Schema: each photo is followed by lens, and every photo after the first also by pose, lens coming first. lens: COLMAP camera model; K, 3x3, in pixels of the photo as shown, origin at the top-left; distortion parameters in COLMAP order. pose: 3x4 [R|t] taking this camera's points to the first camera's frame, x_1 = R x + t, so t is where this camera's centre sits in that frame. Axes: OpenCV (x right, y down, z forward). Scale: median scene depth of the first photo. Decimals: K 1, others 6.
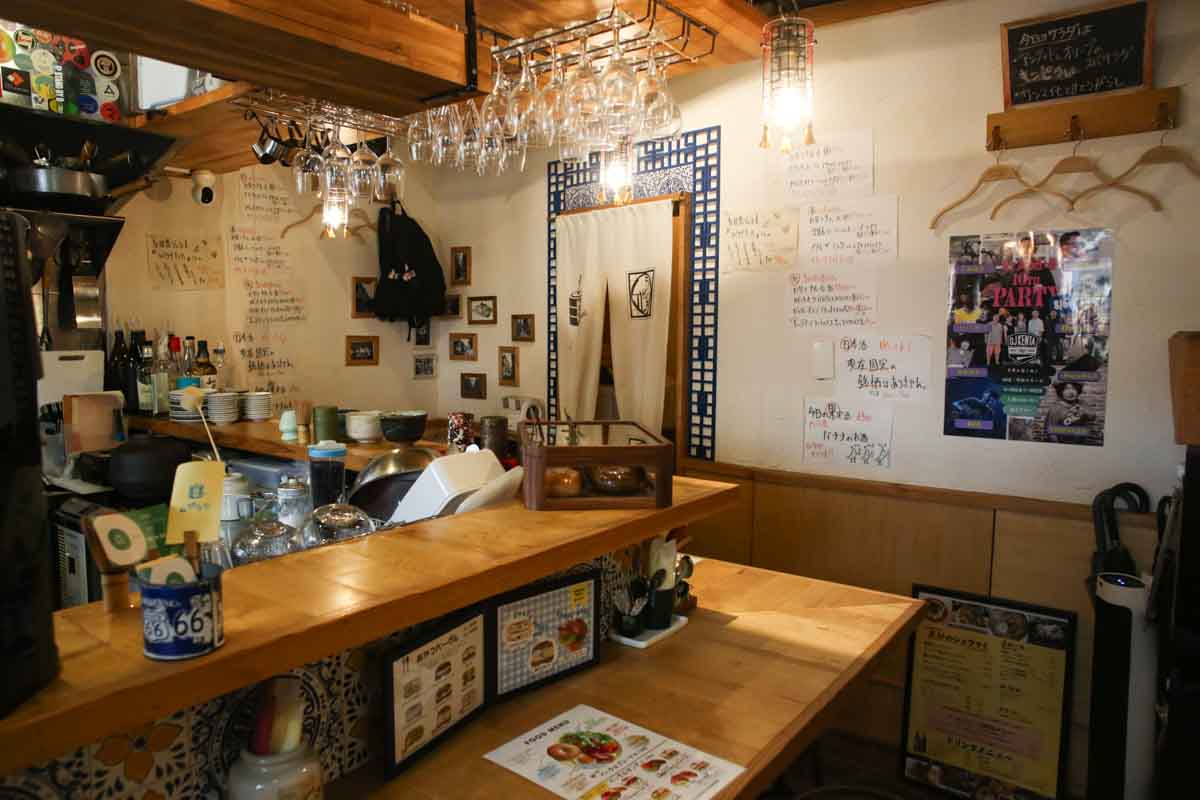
lens RADIAL K [[787.3, 0, 601.0], [0, 787.3, 401.9], [0, 0, 1]] dist [-0.051951, 0.009578]
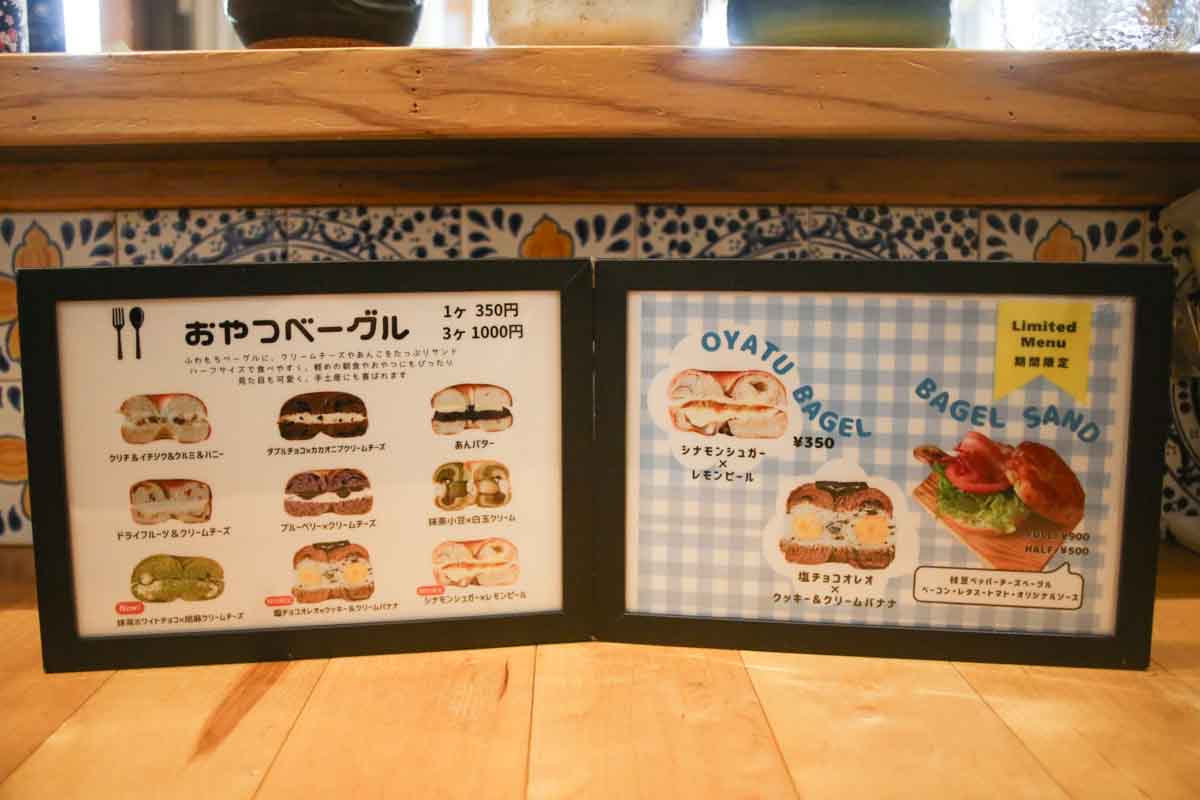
lens RADIAL K [[787.3, 0, 601.2], [0, 787.3, 398.3], [0, 0, 1]] dist [-0.051951, 0.009578]
pose [[0.618648, 0.069840, -0.782558, 0.080913], [-0.071752, 0.996901, 0.032246, 0.275724], [0.782385, 0.036201, 0.621742, 0.770233]]
